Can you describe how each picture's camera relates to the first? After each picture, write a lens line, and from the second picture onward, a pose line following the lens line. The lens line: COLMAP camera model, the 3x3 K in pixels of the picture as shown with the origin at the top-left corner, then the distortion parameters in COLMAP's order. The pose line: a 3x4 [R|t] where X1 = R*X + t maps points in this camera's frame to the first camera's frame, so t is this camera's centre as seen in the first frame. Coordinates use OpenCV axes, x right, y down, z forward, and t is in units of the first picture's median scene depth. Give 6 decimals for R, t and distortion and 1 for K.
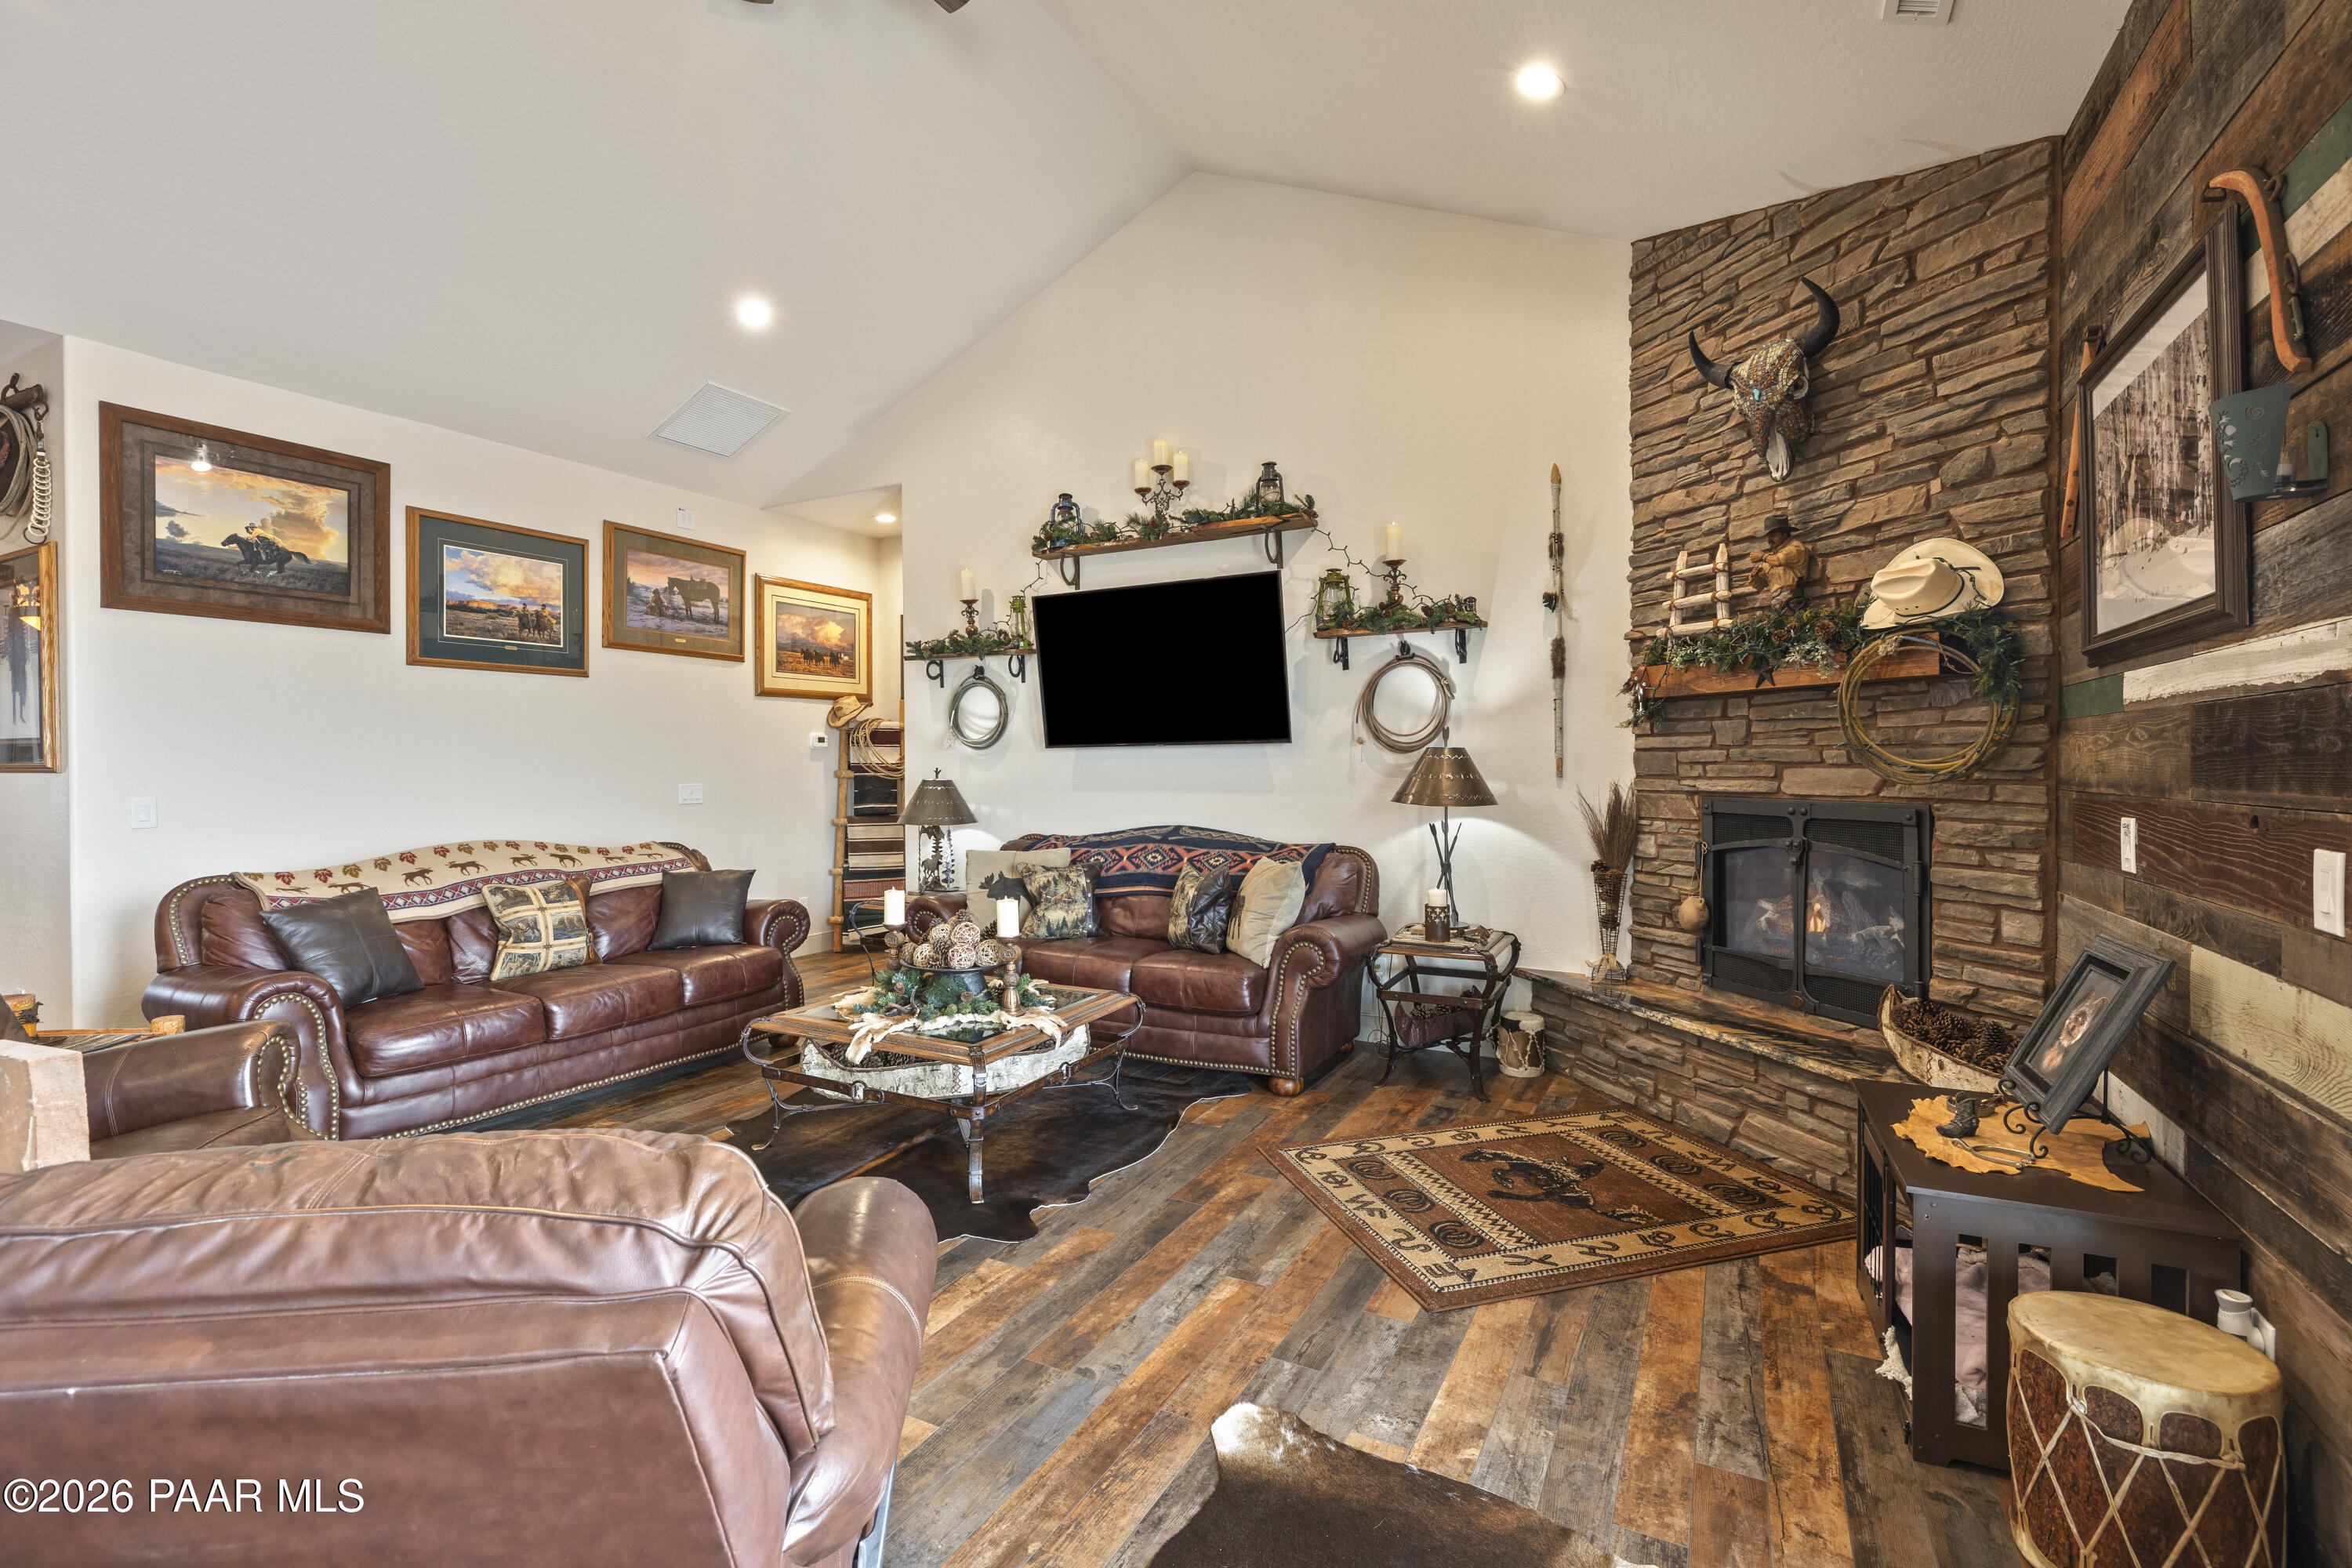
lens RADIAL K [[1068.9, 0, 1165.1], [0, 1068.9, 770.0], [0, 0, 1]] dist [-0.000775, 0.000161]
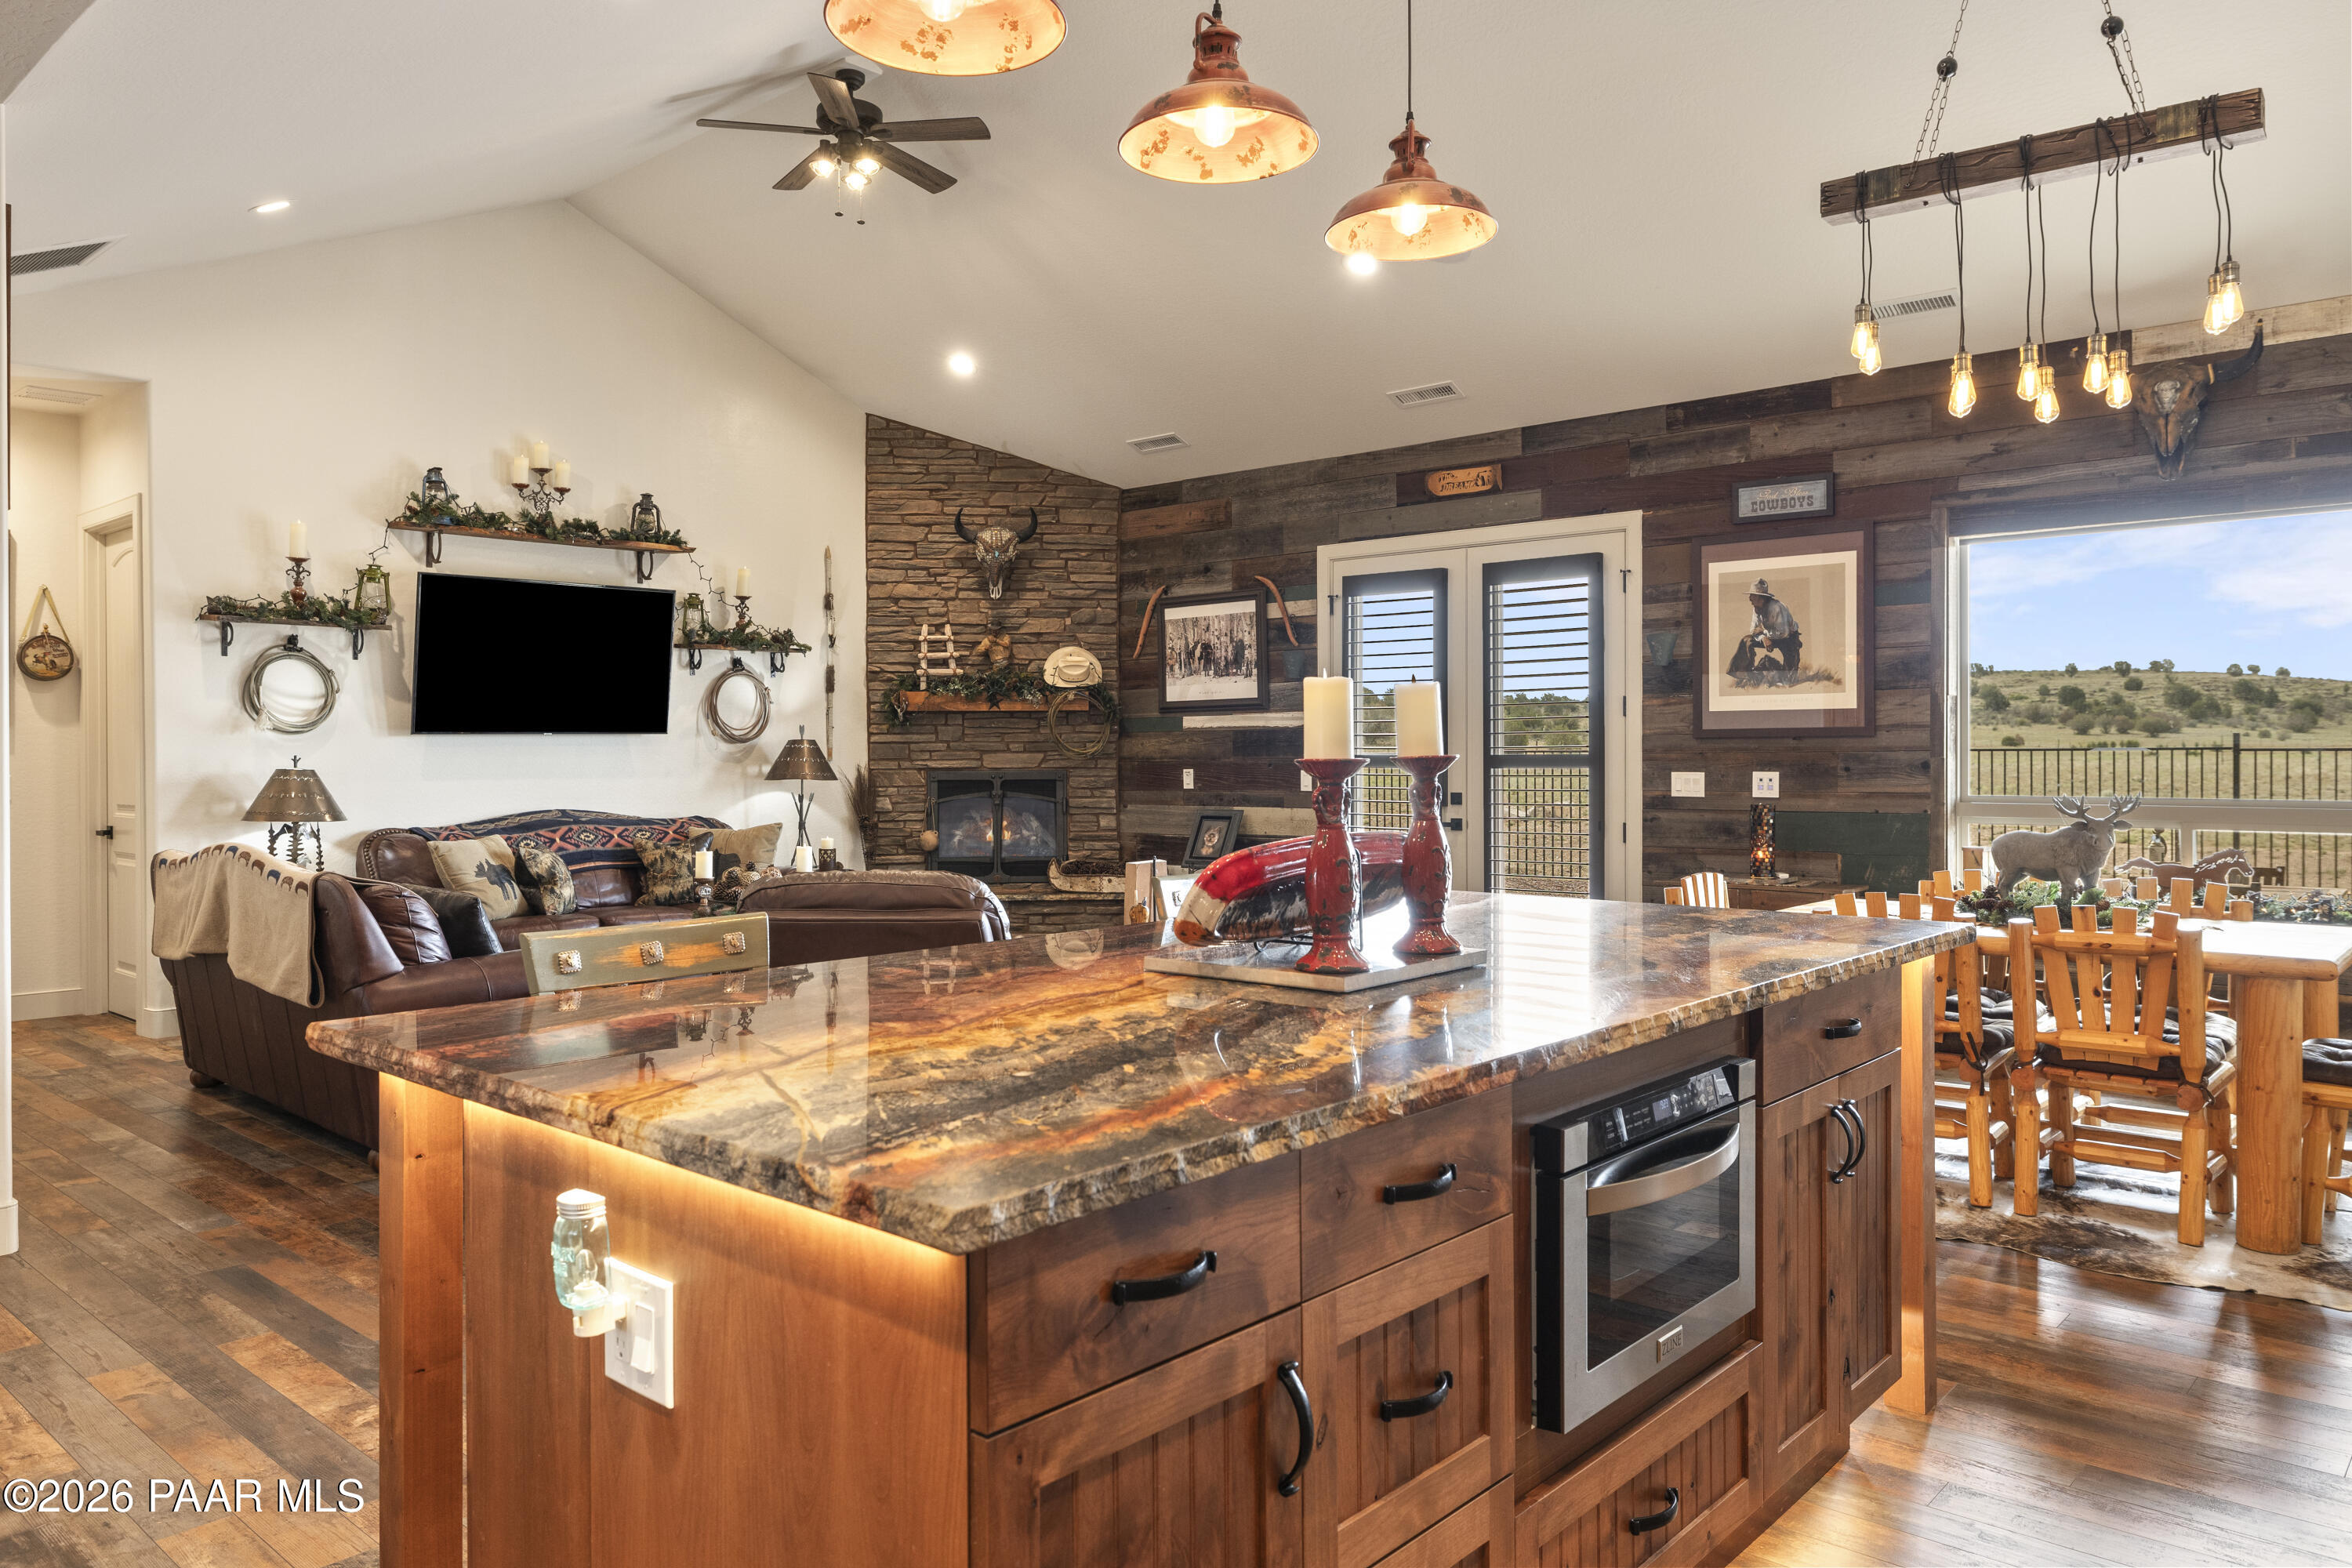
lens RADIAL K [[1590.4, 0, 1167.7], [0, 1590.4, 763.0], [0, 0, 1]] dist [-0.002175, 0.003123]
pose [[0.231118, -0.001903, 0.972924, -1.829131], [0.011046, 0.999939, -0.000668, 0.017998], [-0.972863, 0.010901, 0.231125, 0.057126]]
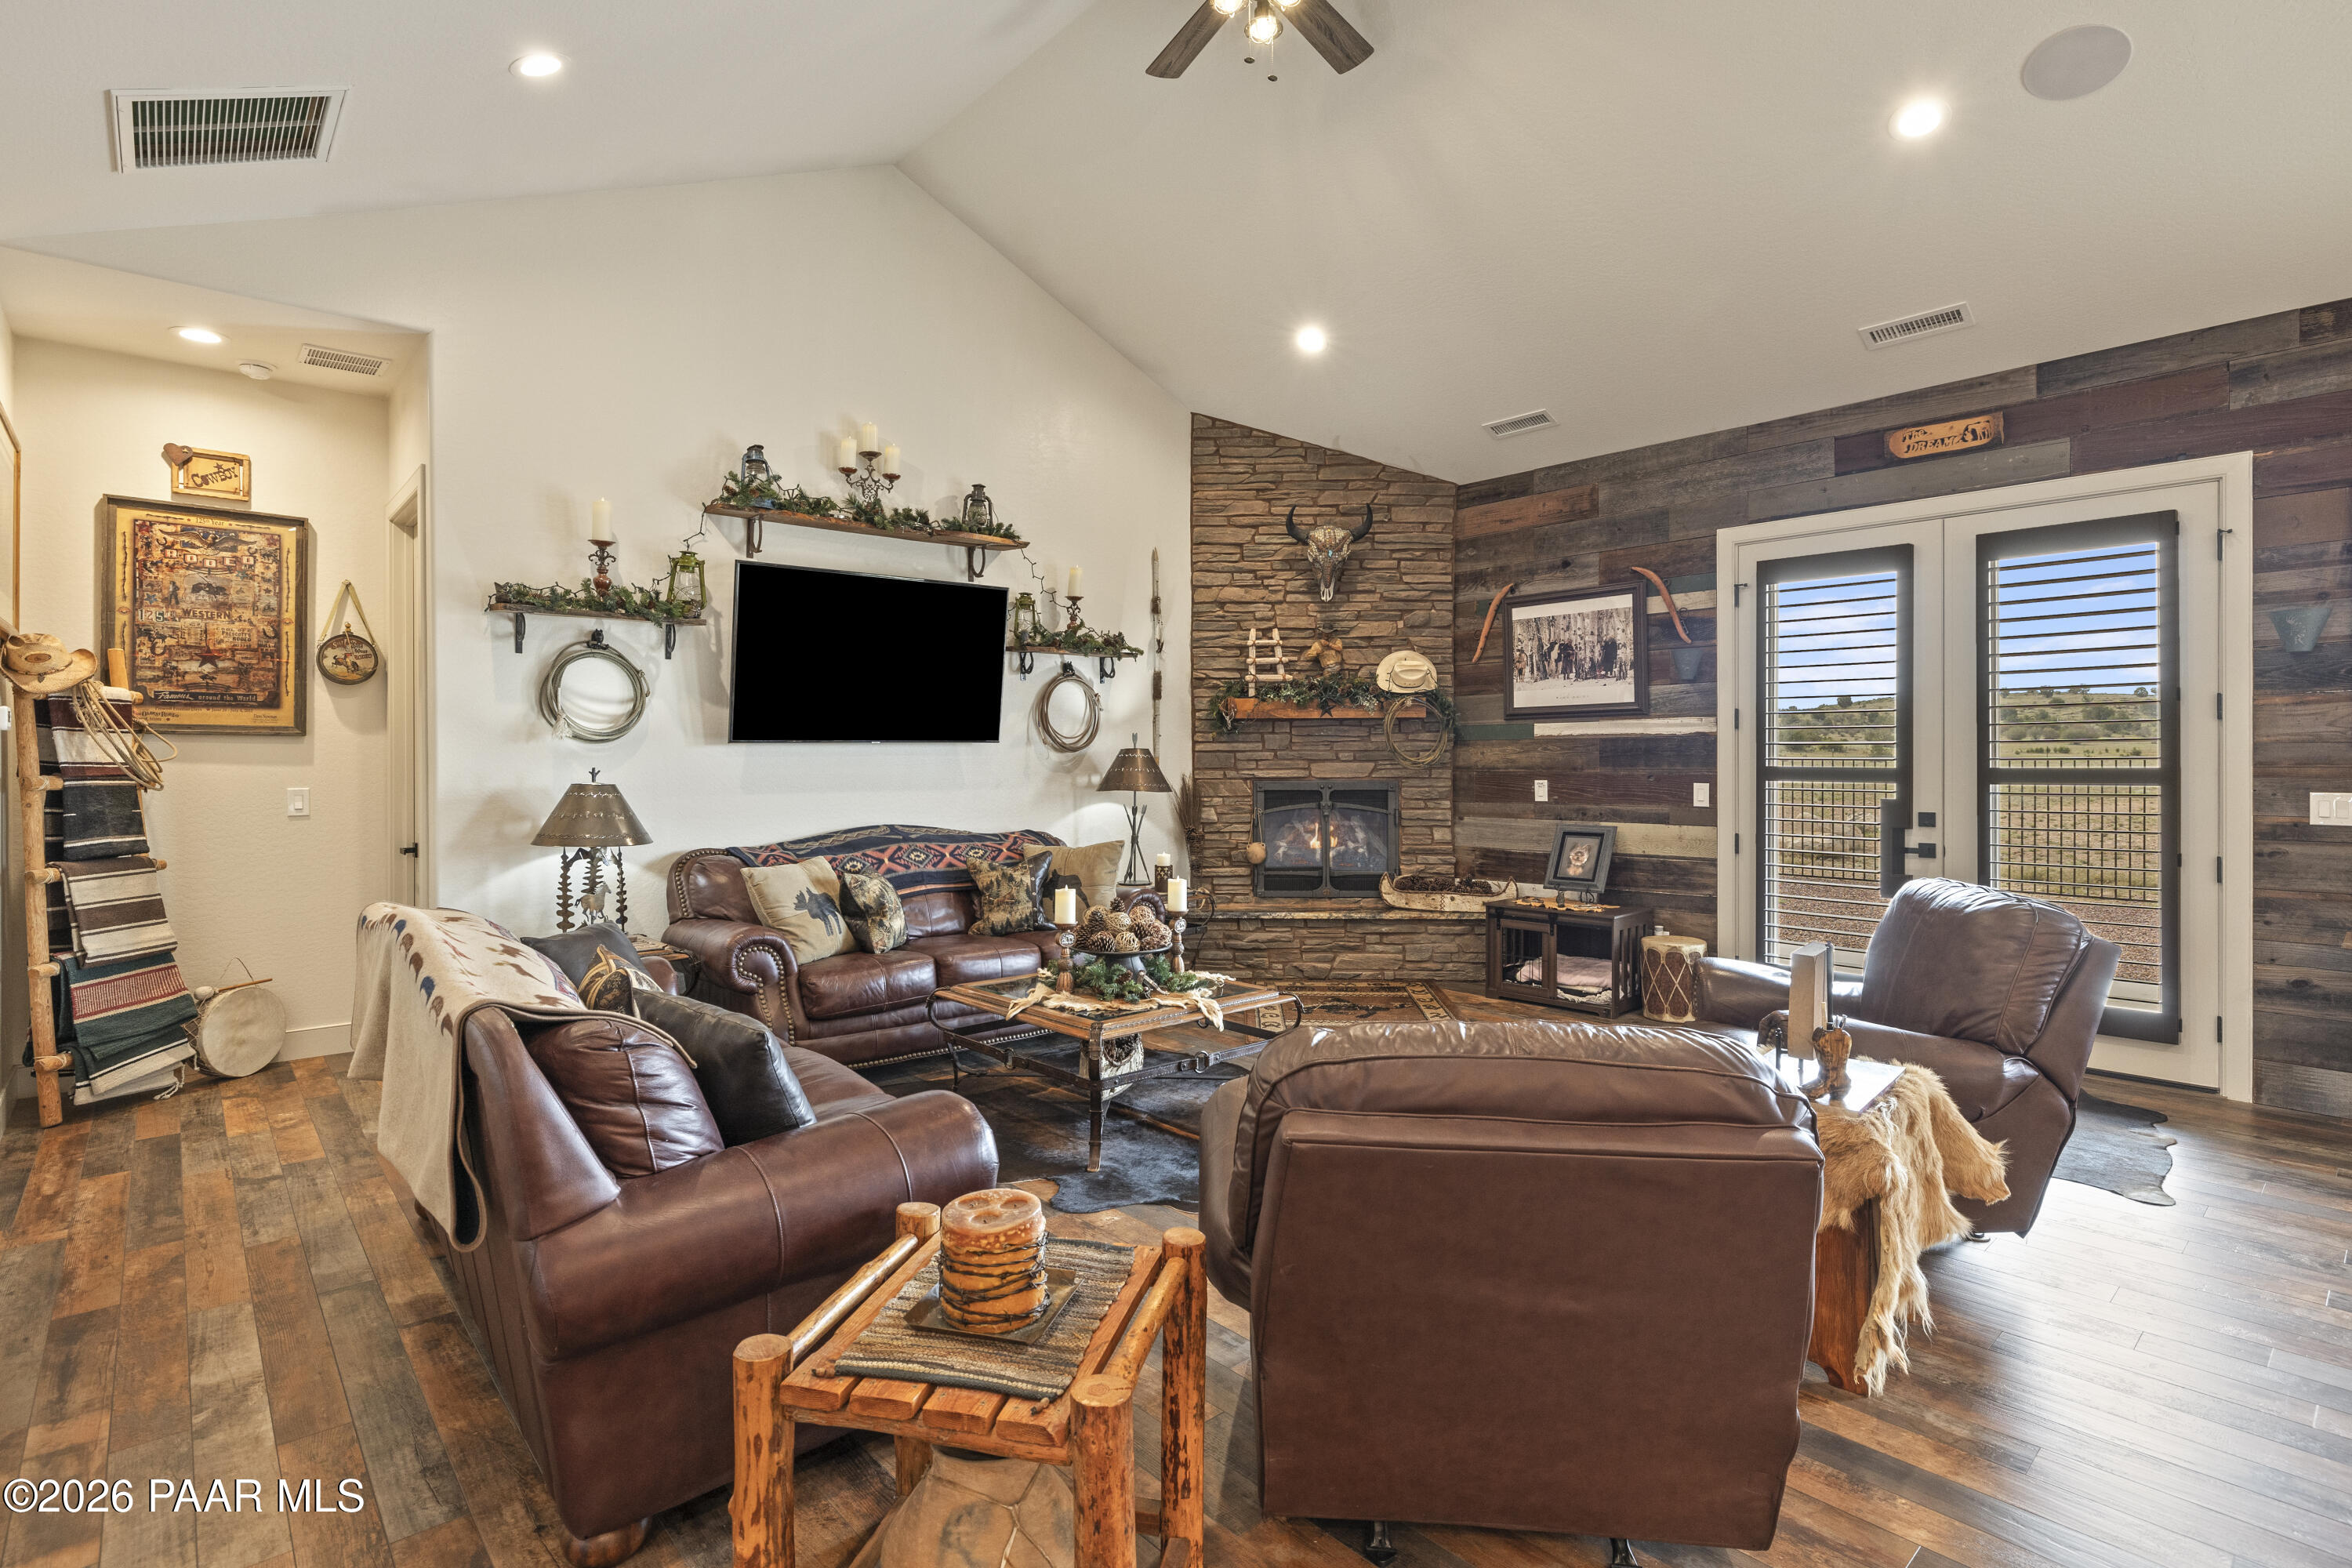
lens RADIAL K [[1138.0, 0, 1174.1], [0, 1138.0, 759.7], [0, 0, 1]] dist [-0.003096, 0.000504]
pose [[0.337426, 0.001406, 0.941351, -1.156040], [0.009207, 0.999946, -0.004794, 0.000032], [-0.941307, 0.010285, 0.337395, 0.529749]]
